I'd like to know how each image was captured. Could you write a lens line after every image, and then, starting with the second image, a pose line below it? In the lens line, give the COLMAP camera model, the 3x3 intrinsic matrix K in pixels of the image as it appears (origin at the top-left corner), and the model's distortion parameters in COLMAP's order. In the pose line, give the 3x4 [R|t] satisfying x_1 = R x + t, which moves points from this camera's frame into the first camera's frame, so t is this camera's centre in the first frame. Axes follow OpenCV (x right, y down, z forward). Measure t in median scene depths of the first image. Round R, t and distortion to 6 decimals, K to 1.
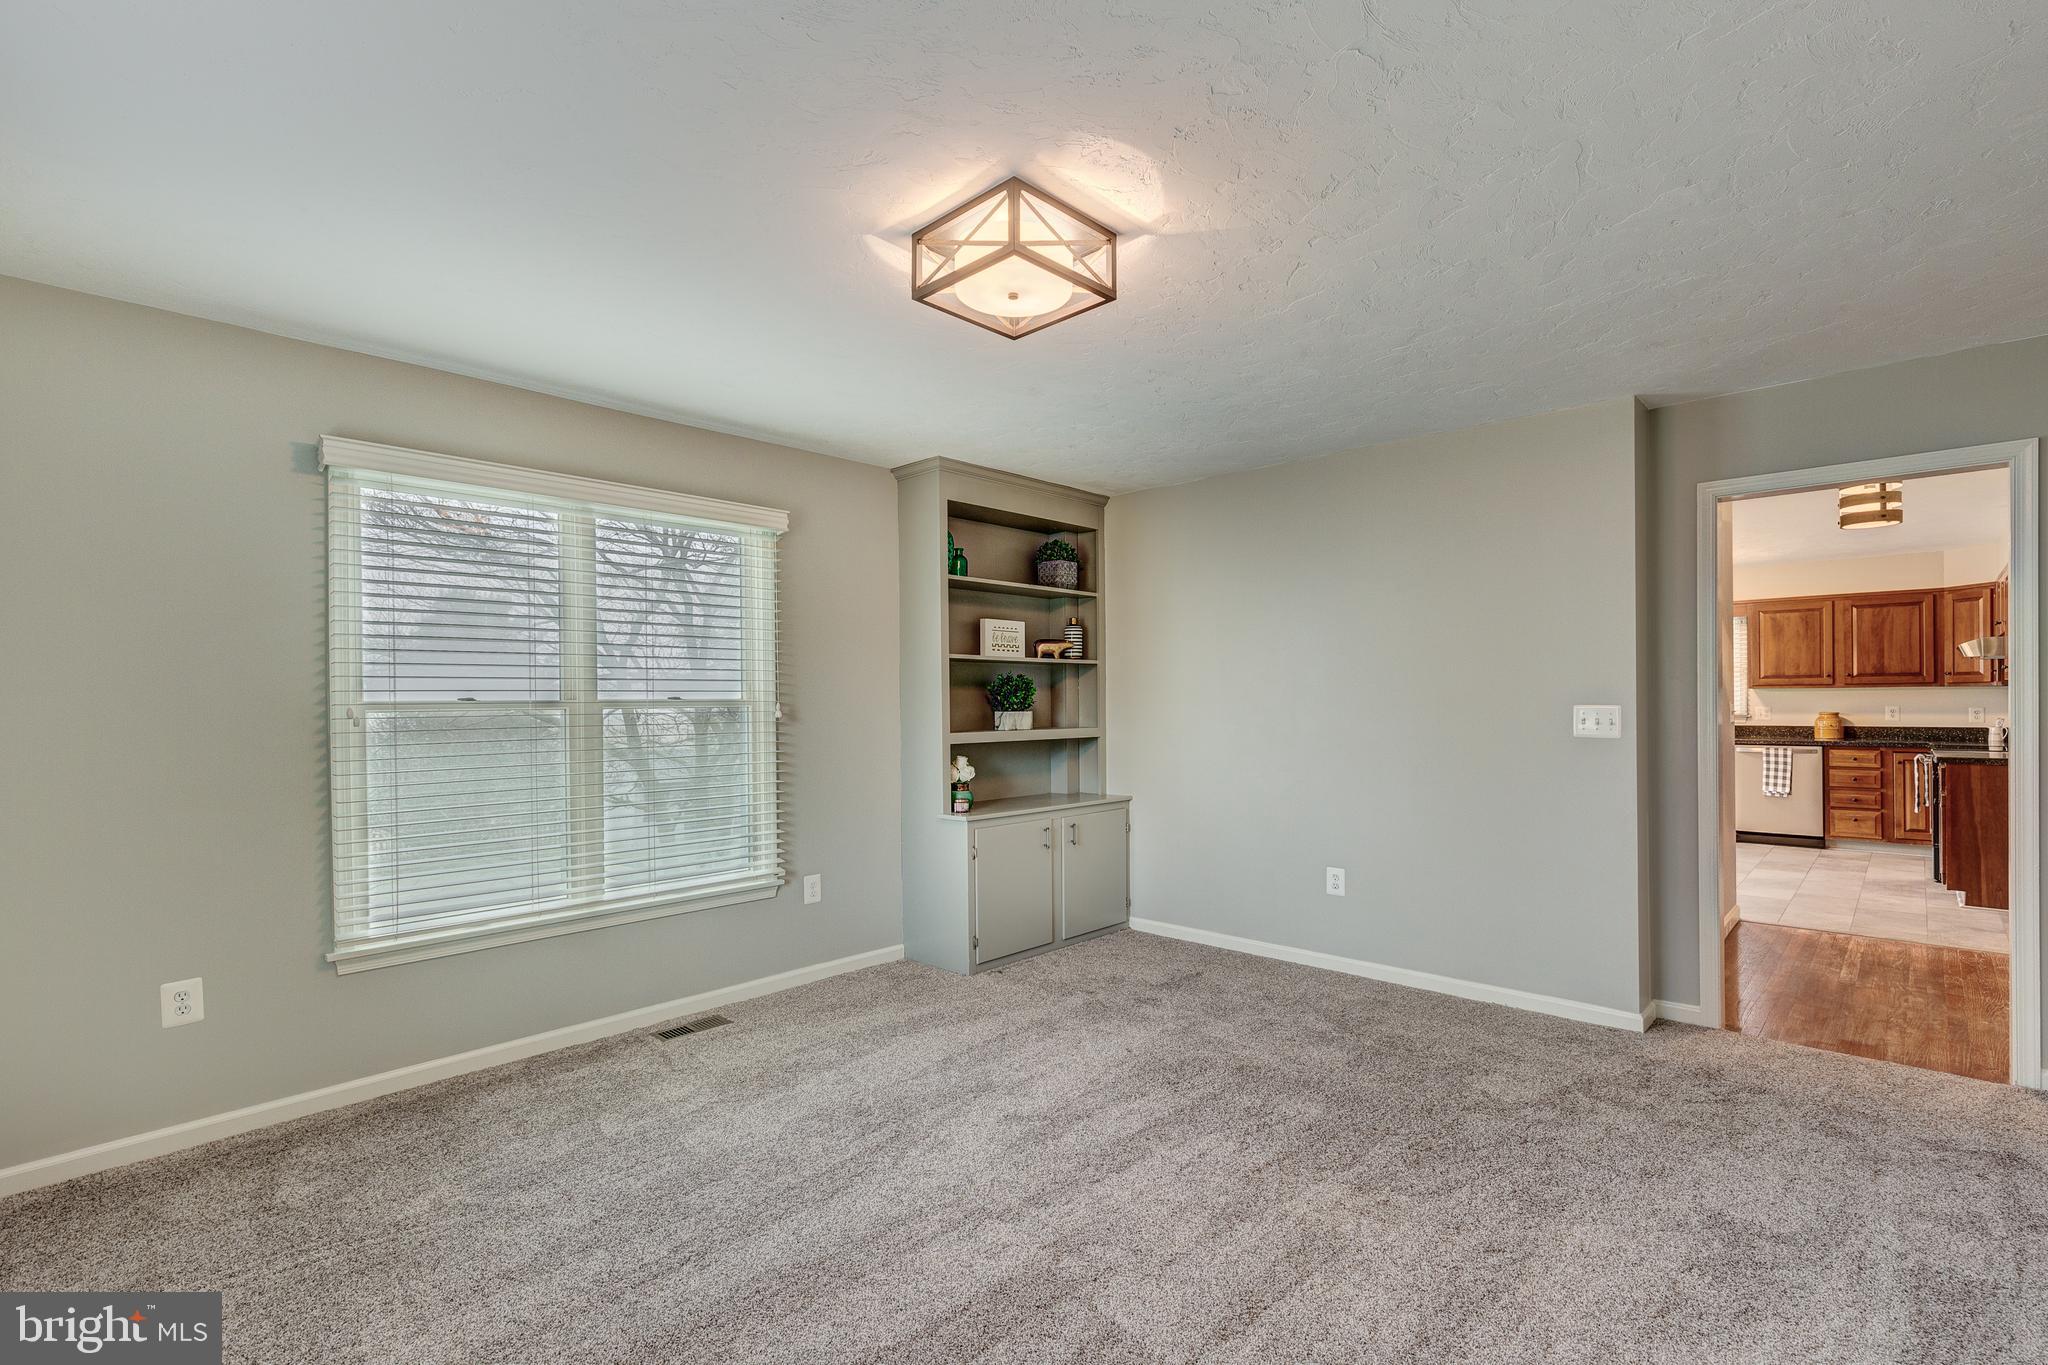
lens RADIAL K [[940.1, 0, 1027.3], [0, 940.1, 687.0], [0, 0, 1]] dist [0.004634, -0.000925]
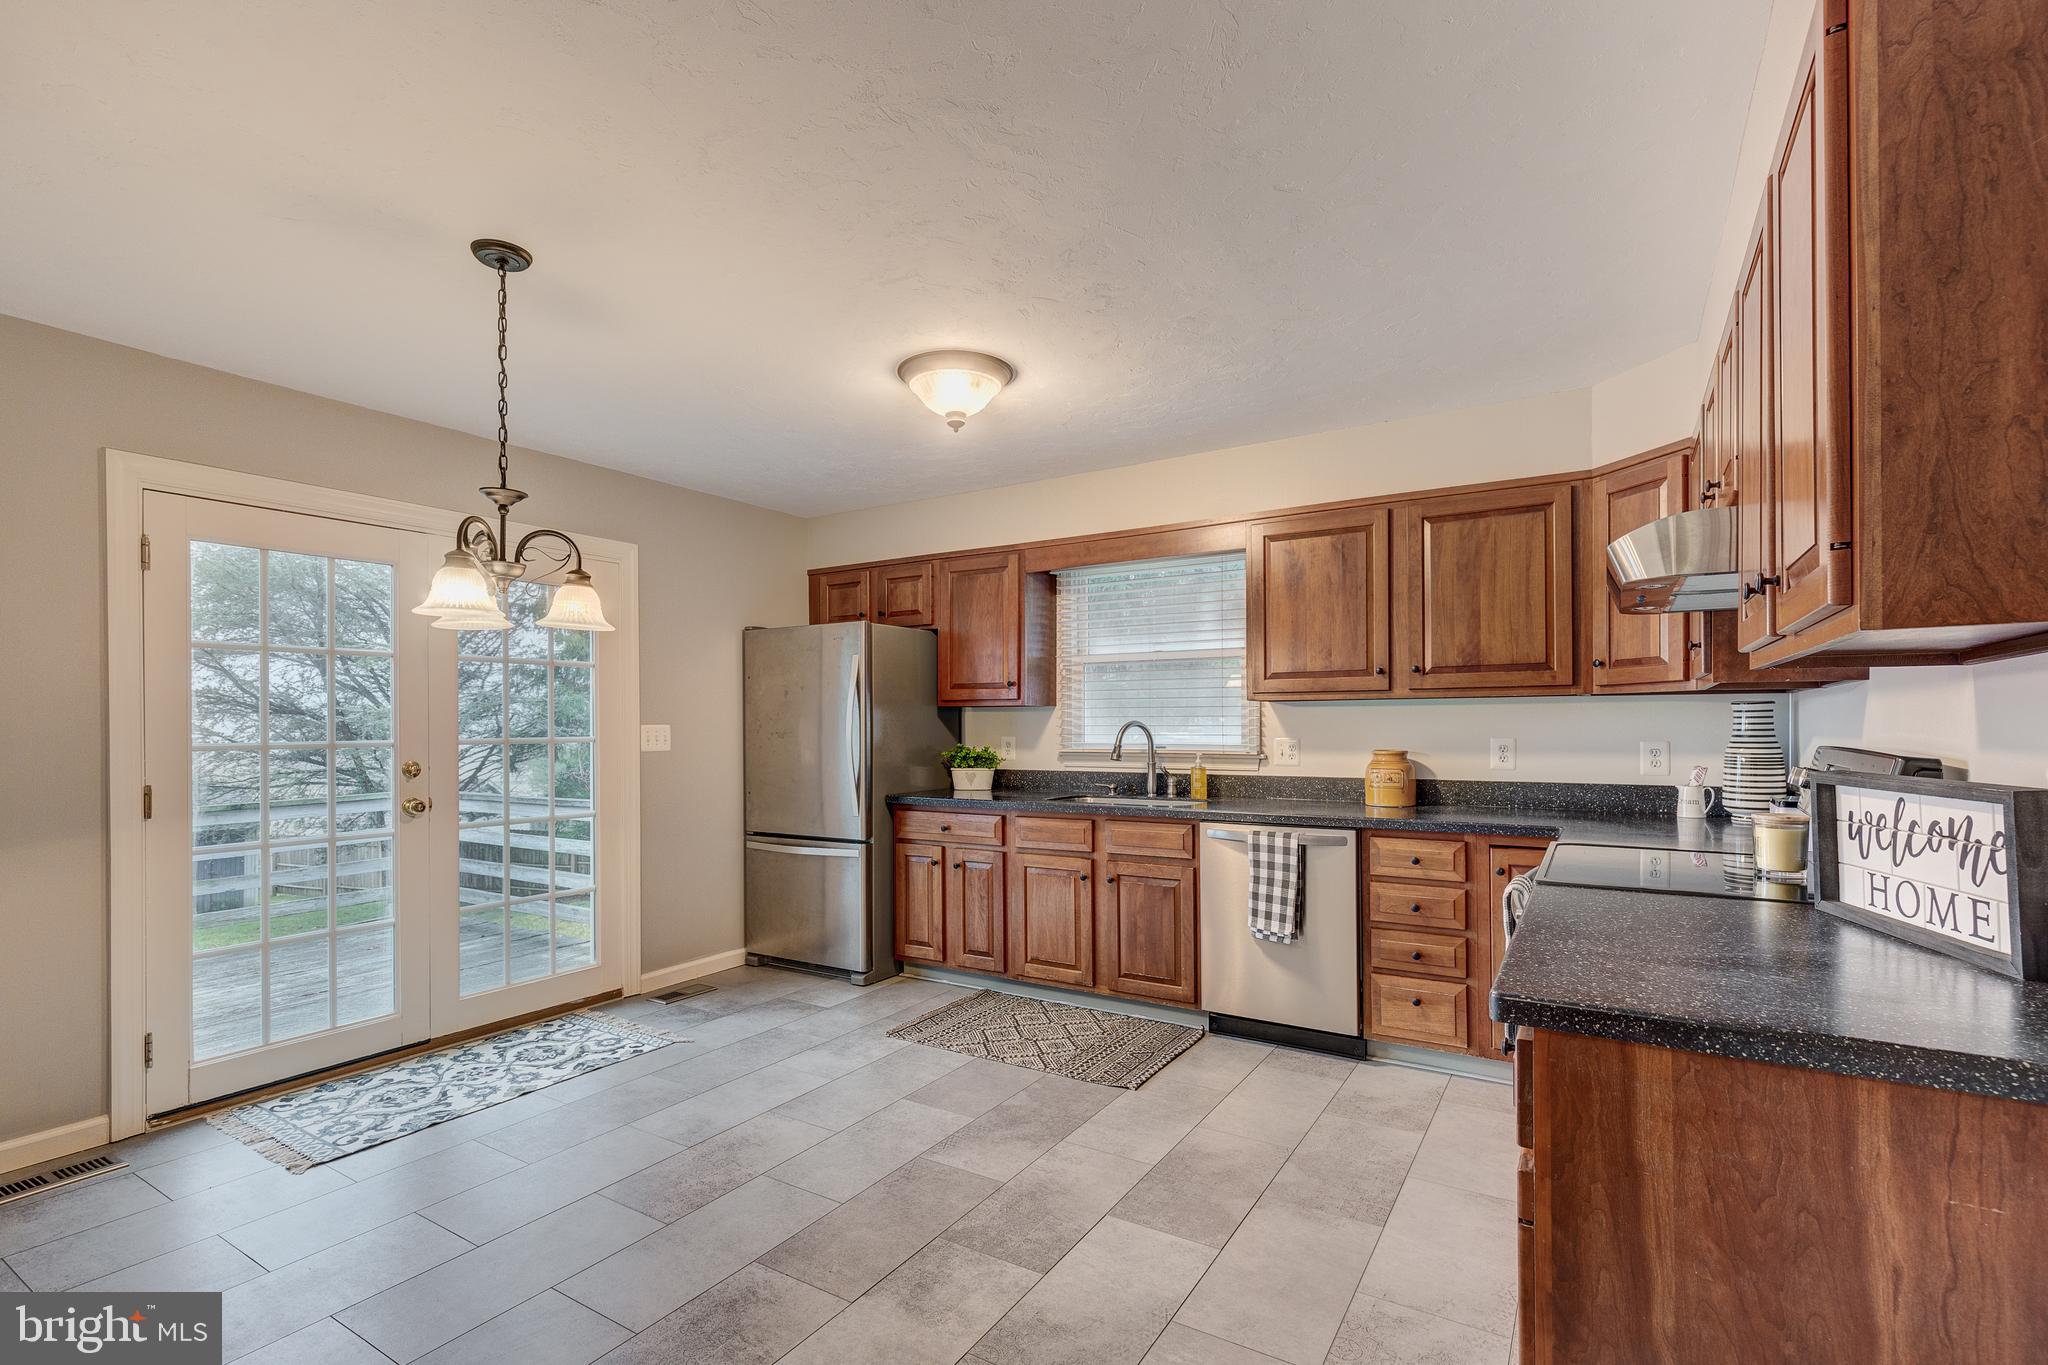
lens RADIAL K [[940.1, 0, 1022.6], [0, 940.1, 702.2], [0, 0, 1]] dist [0.004634, -0.000925]
pose [[0.980223, 0.011374, 0.197568, 0.598246], [-0.008769, 0.999863, -0.014059, 0.011186], [-0.197701, 0.012049, 0.980188, 0.595744]]
